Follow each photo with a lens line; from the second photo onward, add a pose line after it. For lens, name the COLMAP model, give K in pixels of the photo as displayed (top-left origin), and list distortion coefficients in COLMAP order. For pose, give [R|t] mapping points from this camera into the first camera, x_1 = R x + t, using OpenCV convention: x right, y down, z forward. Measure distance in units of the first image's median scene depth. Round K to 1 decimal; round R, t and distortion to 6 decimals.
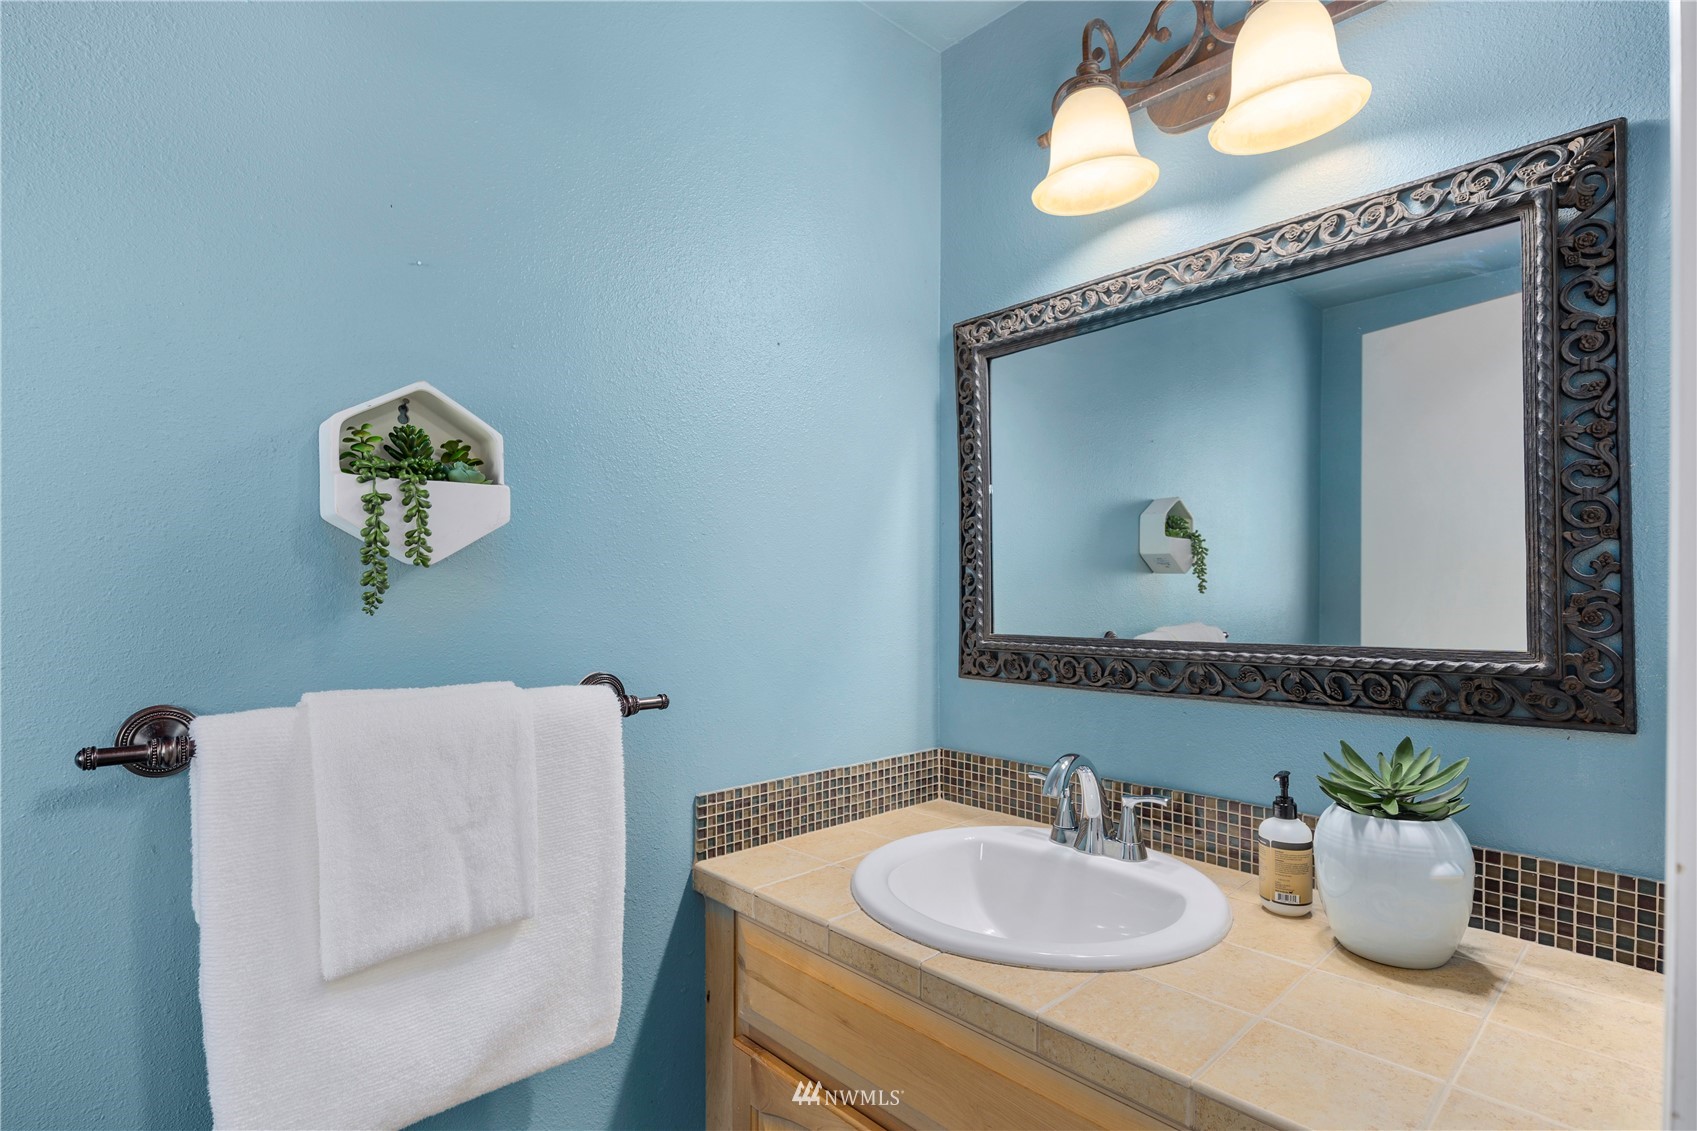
lens RADIAL K [[820.4, 0, 843.3], [0, 820.4, 534.0], [0, 0, 1]] dist [0.002359, -0.004750]
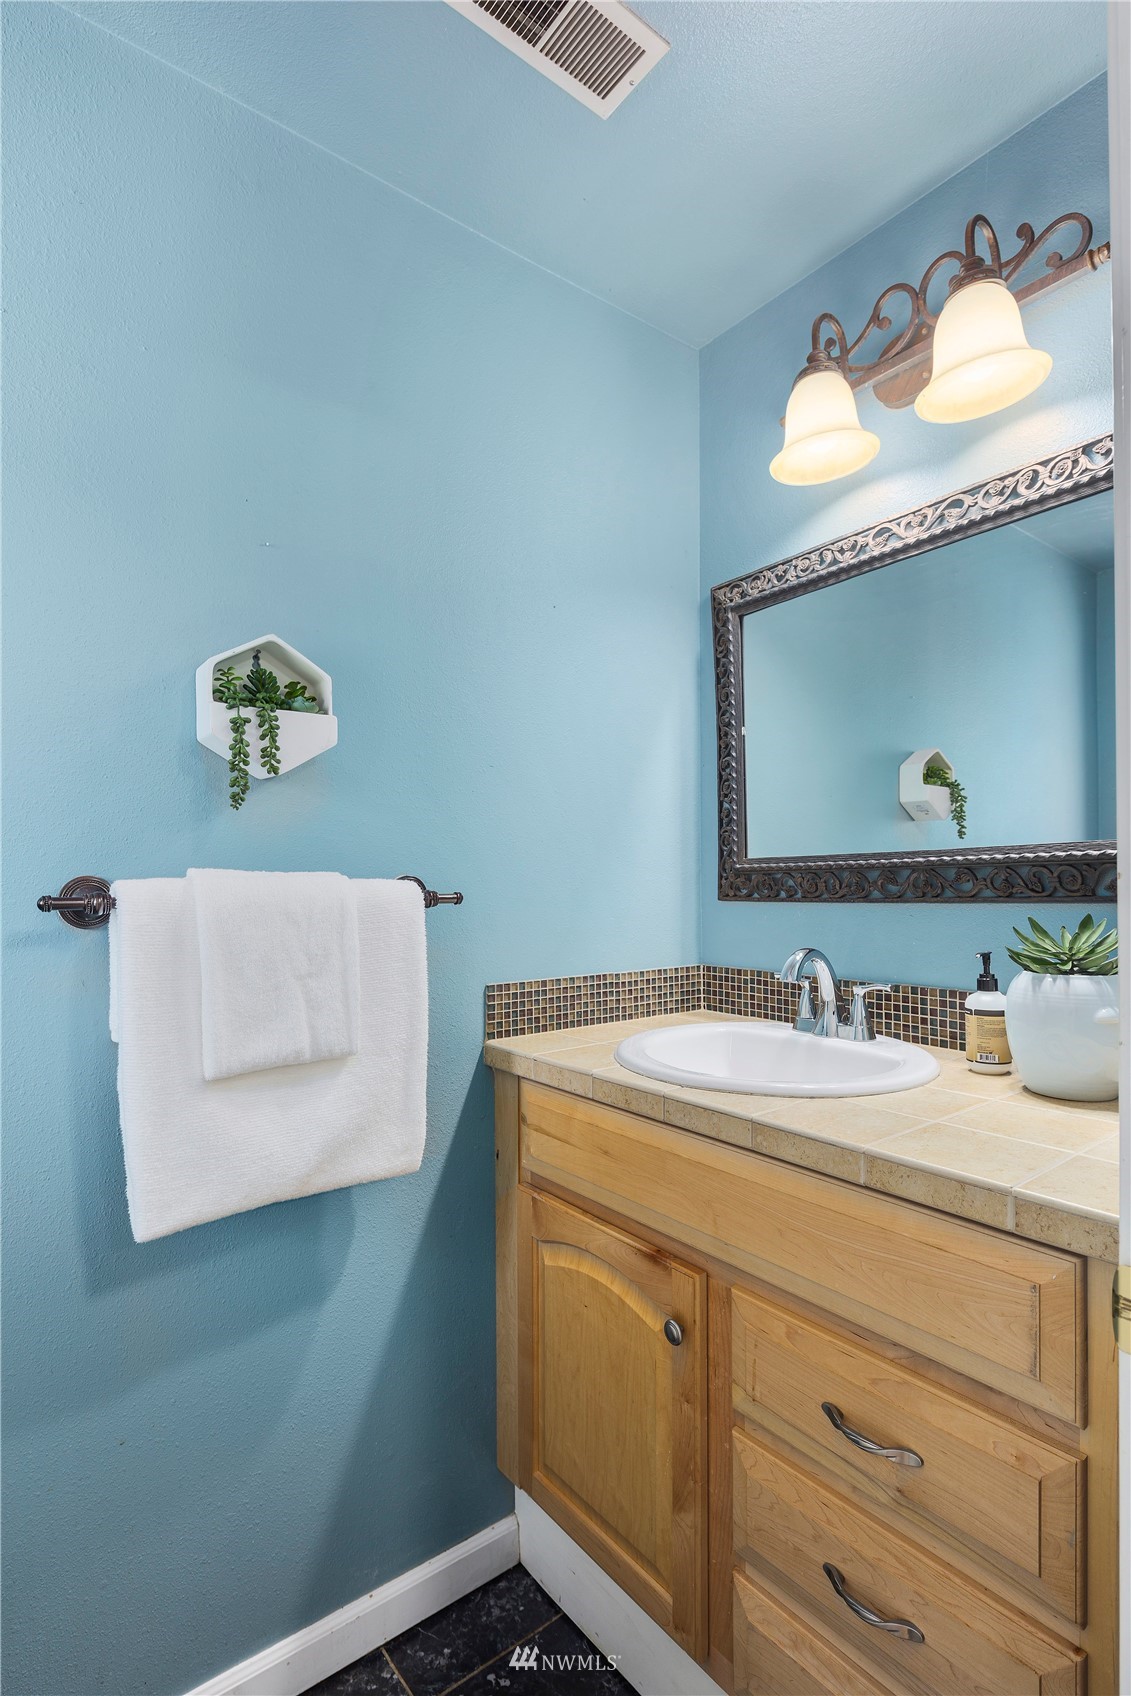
lens RADIAL K [[819.9, 0, 559.2], [0, 819.9, 817.6], [0, 0, 1]] dist [0.002359, -0.004750]
pose [[0.994828, -0.008753, -0.101198, 0.049752], [0.007362, 0.999873, -0.014114, 0.097049], [0.101309, 0.013296, 0.994766, -0.180773]]
